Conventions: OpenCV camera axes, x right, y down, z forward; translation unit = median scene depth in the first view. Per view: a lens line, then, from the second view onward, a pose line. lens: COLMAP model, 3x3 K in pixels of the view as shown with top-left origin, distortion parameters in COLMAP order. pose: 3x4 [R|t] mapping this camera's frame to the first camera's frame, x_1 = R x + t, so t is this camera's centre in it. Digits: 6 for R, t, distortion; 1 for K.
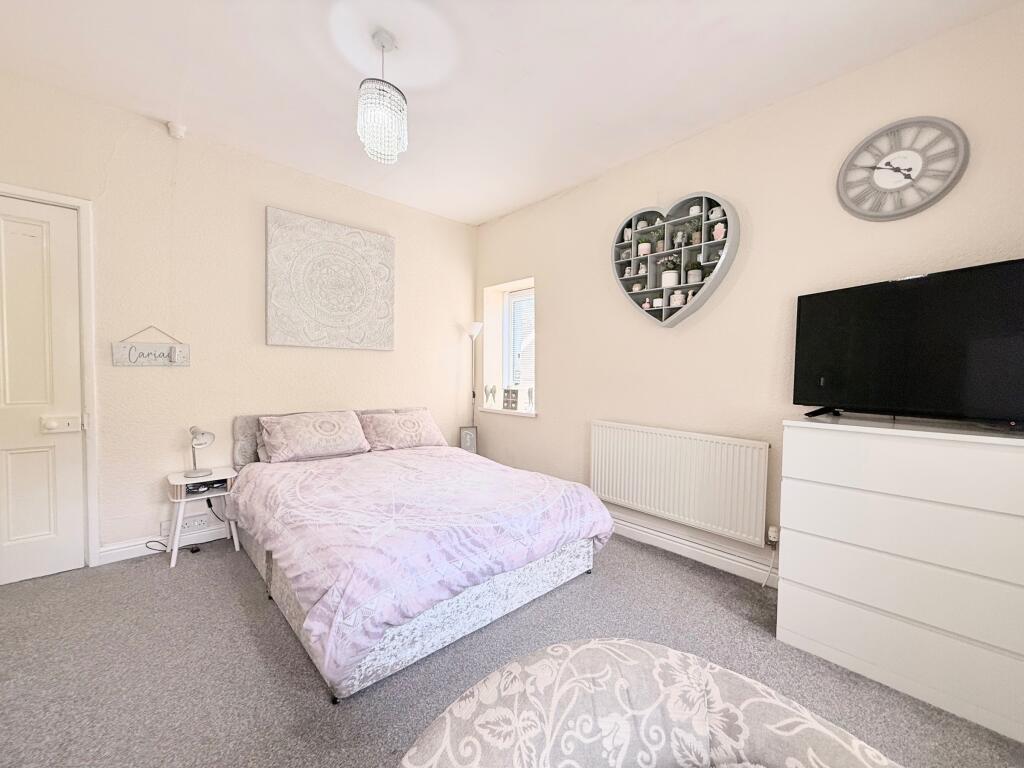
lens RADIAL K [[412.5, 0, 512.8], [0, 412.5, 386.3], [0, 0, 1]] dist [-0.000006, 0.000366]
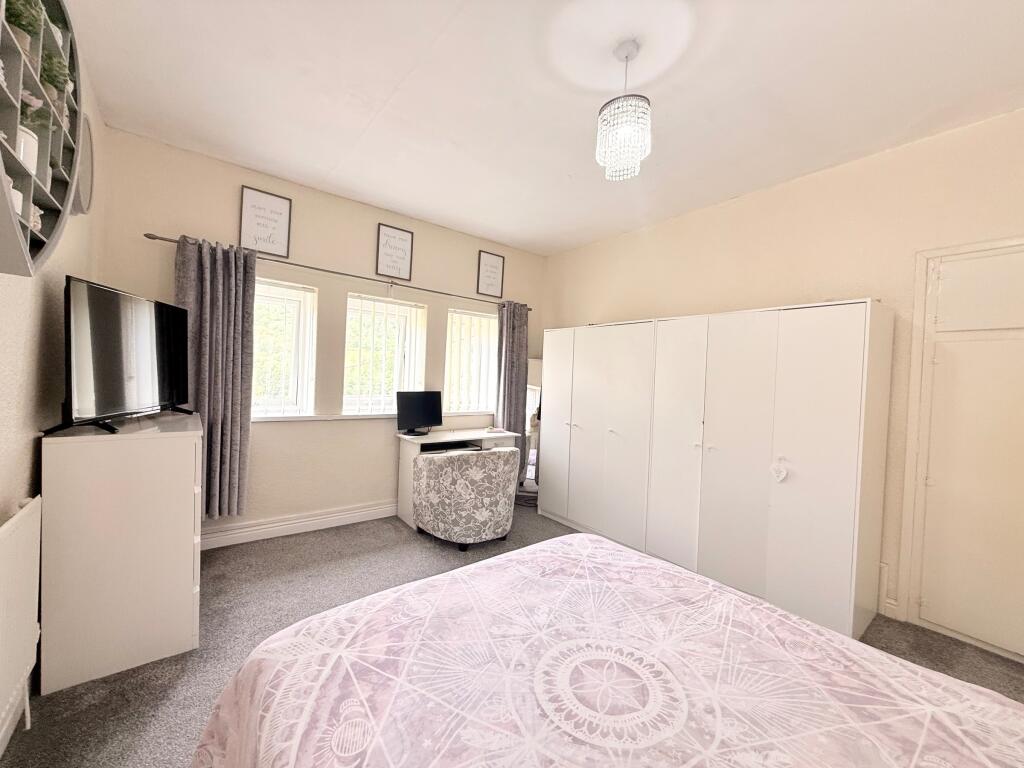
lens RADIAL K [[412.5, 0, 511.9], [0, 412.5, 385.6], [0, 0, 1]] dist [-0.000006, 0.000366]
pose [[-0.995882, -0.053186, 0.073415, -0.147233], [-0.049852, 0.997672, 0.046528, -0.105744], [-0.075719, 0.042677, -0.996216, 1.722679]]
